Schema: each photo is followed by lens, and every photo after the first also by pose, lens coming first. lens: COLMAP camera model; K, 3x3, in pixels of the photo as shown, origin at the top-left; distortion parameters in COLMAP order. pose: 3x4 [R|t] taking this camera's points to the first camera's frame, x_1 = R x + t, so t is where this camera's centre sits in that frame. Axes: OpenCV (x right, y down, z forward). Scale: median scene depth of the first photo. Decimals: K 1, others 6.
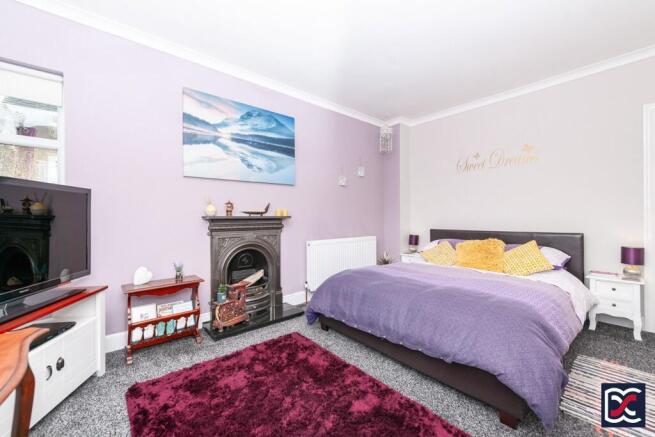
lens RADIAL K [[261.5, 0, 329.8], [0, 261.5, 217.4], [0, 0, 1]] dist [0.000202, 0.000009]
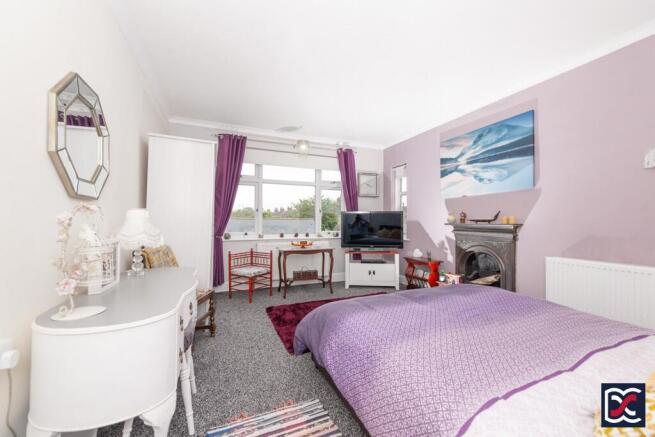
lens RADIAL K [[261.5, 0, 329.7], [0, 261.5, 218.9], [0, 0, 1]] dist [0.000202, 0.000009]
pose [[-0.303527, -0.002485, -0.952820, 1.014398], [-0.005491, 0.999985, -0.000858, -0.020055], [0.952807, 0.004971, -0.303536, 0.722938]]
